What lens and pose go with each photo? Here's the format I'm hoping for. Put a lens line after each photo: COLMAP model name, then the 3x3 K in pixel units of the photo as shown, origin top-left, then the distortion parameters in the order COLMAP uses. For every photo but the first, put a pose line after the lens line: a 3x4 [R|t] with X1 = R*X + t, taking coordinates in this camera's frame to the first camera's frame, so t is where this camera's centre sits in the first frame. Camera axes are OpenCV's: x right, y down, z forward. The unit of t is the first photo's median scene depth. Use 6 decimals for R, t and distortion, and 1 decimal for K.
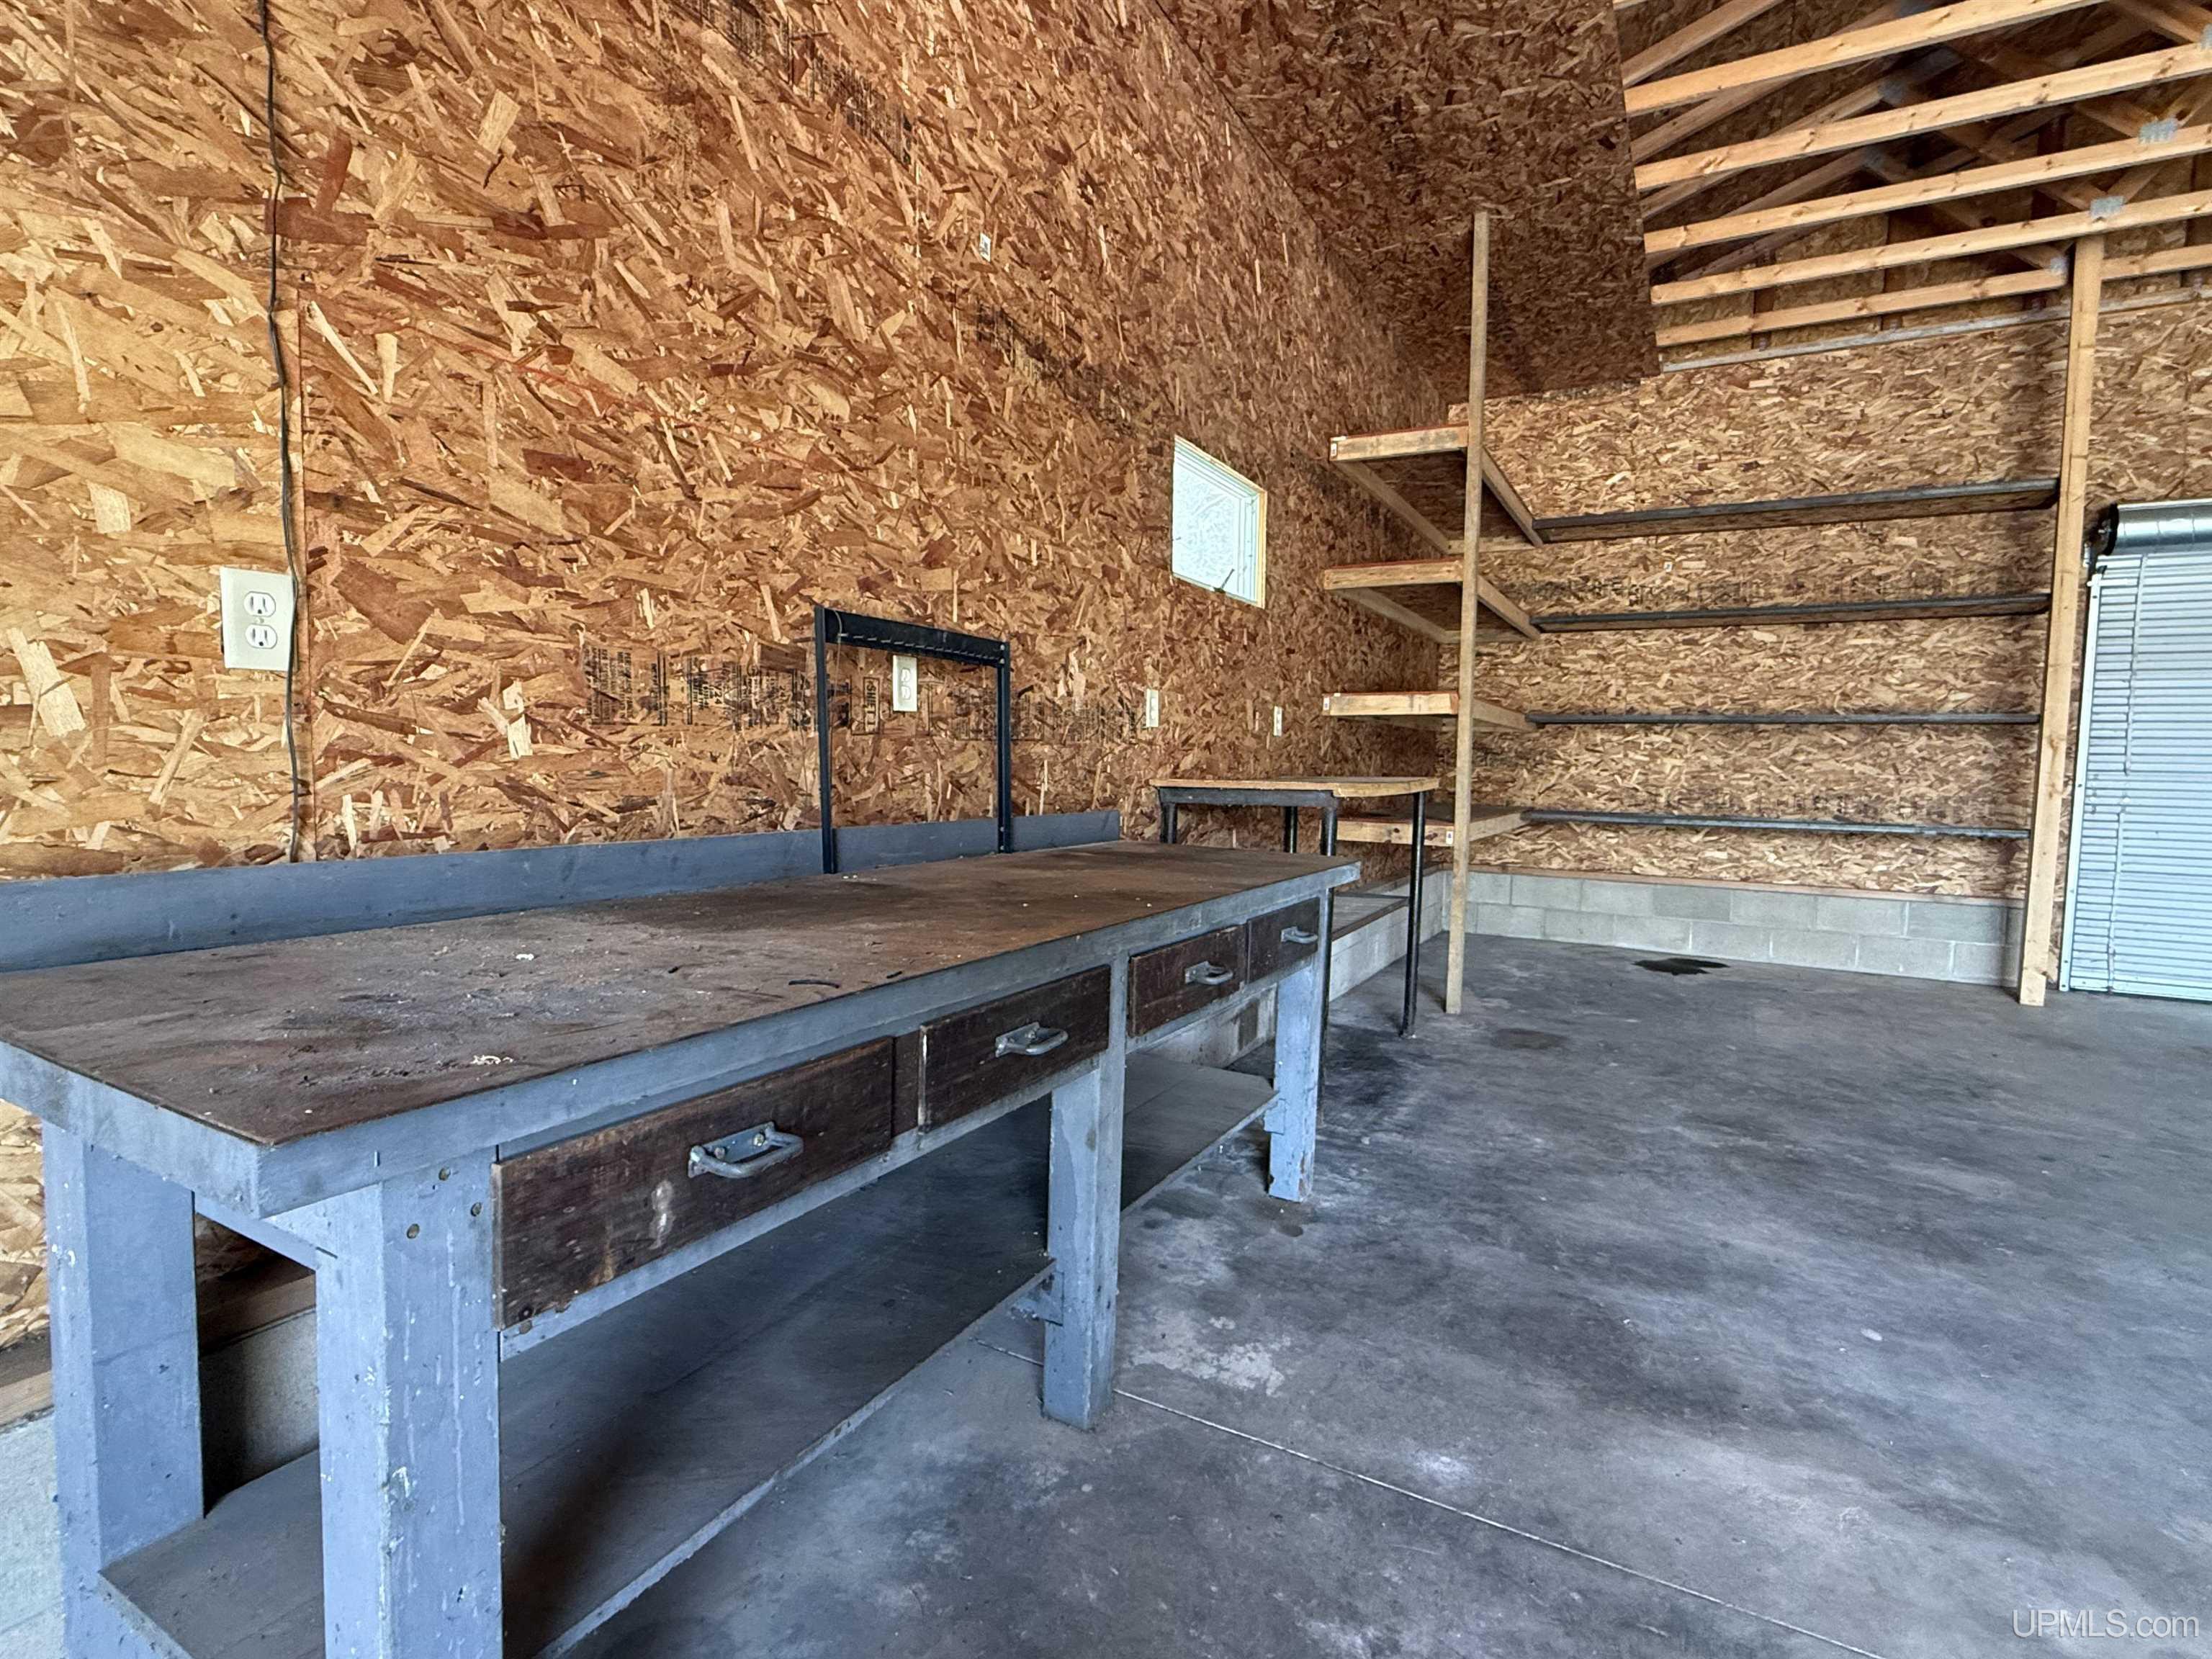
lens RADIAL K [[1074.0, 0, 1106.0], [0, 1074.0, 829.5], [0, 0, 1]] dist [0.002007, -0.000349]
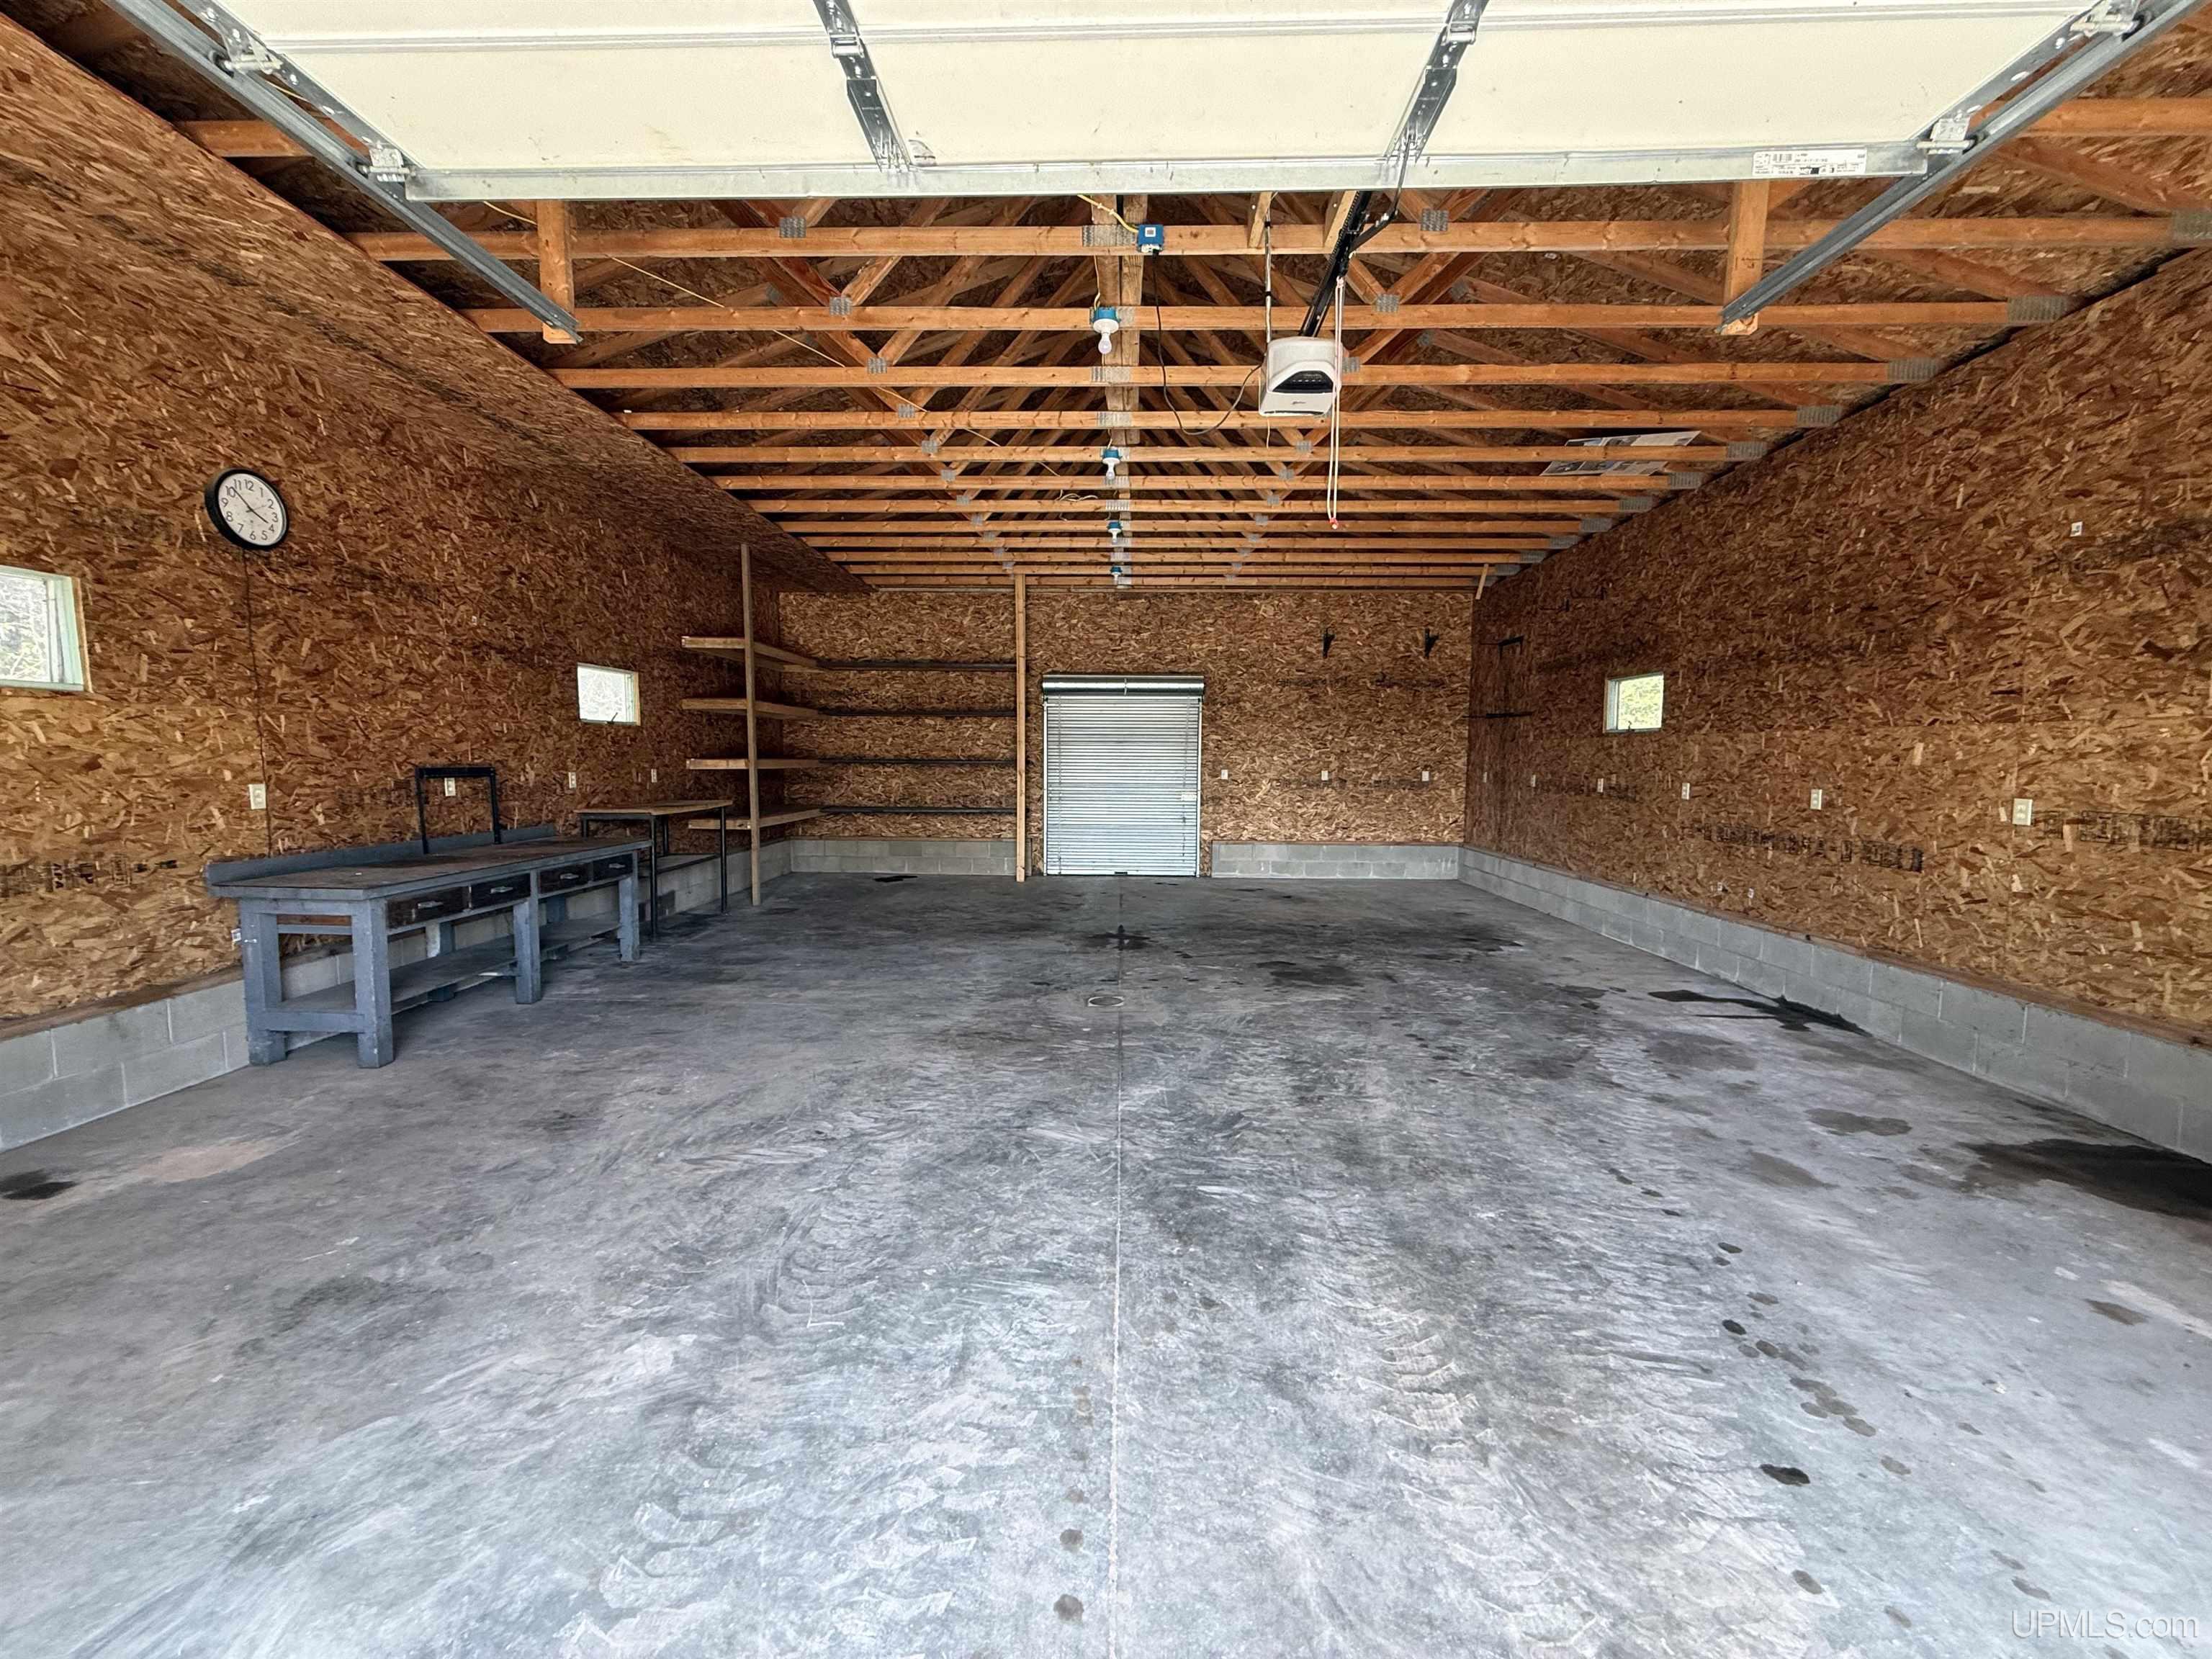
lens RADIAL K [[879.3, 0, 1100.0], [0, 879.3, 829.0], [0, 0, 1]] dist [-0.000639, -0.000138]
pose [[0.886371, -0.053663, 0.459856, 0.225604], [0.043448, 0.998518, 0.032777, -0.022573], [-0.460933, -0.009072, 0.887389, -1.604830]]
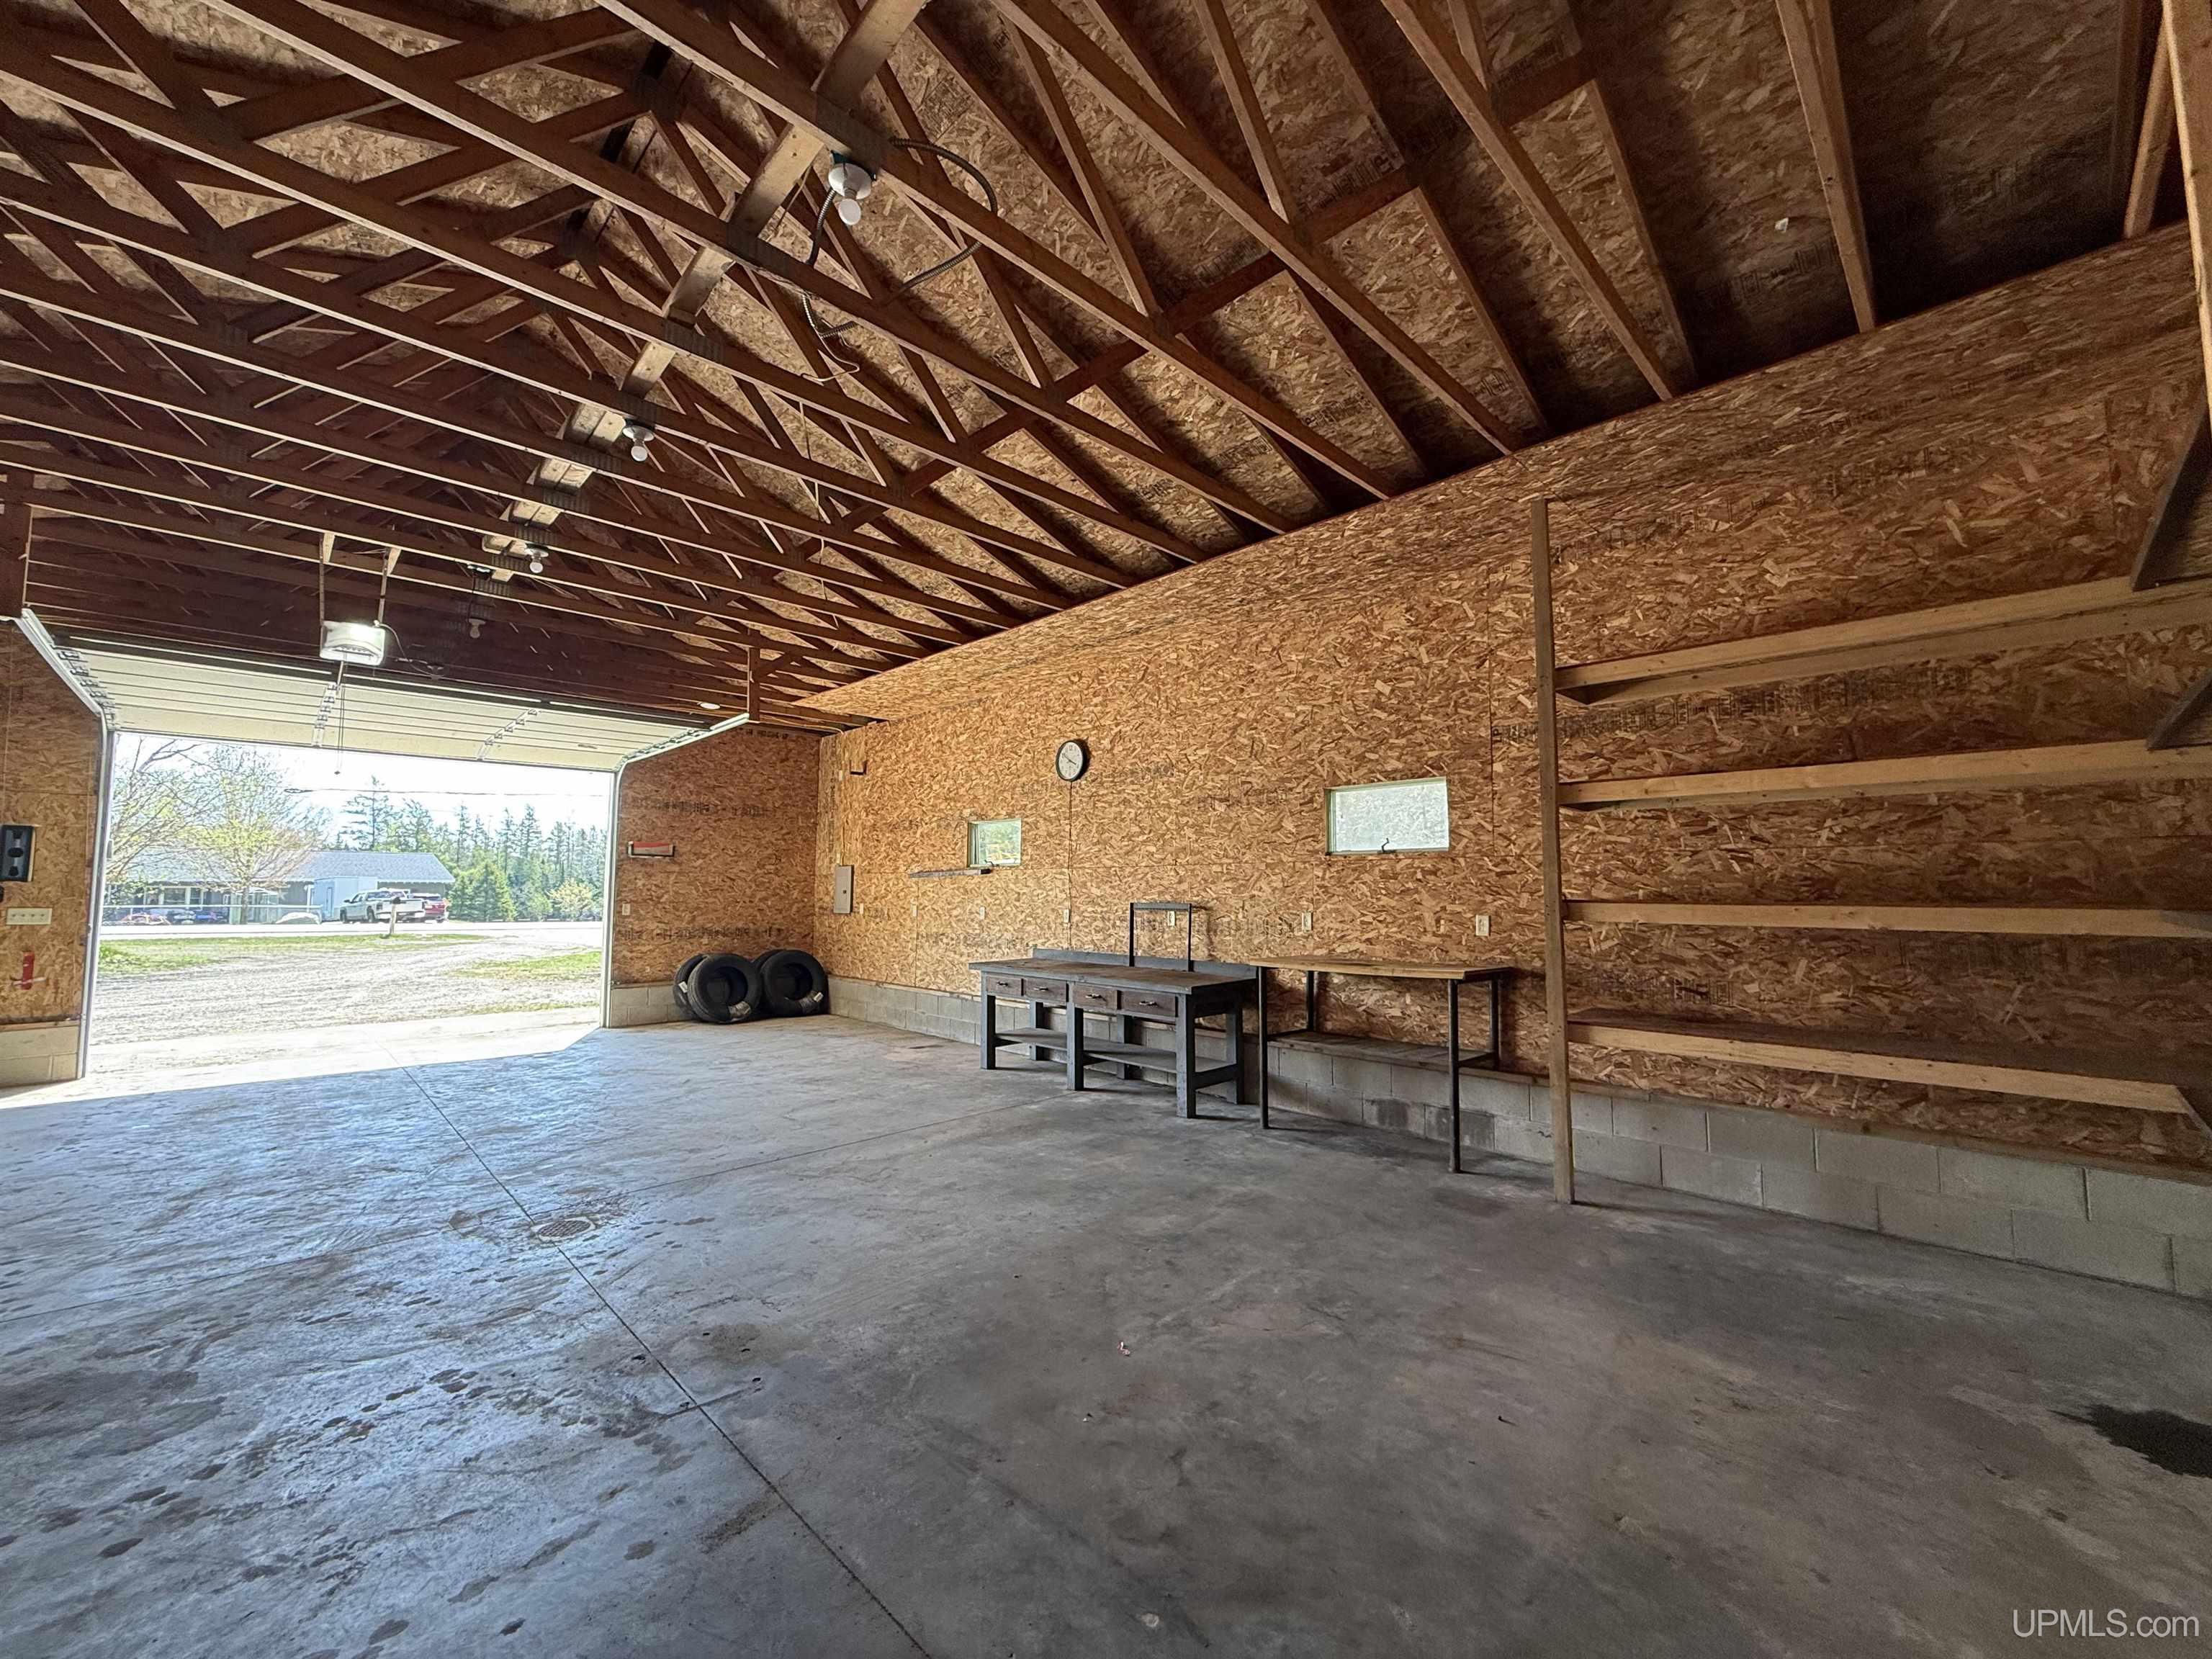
lens RADIAL K [[879.3, 0, 1100.0], [0, 879.3, 829.0], [0, 0, 1]] dist [-0.000639, -0.000138]
pose [[-0.286999, -0.088890, -0.953798, 2.335721], [-0.071572, 0.994892, -0.071184, -0.179871], [0.955254, 0.047836, -0.291895, 1.410240]]
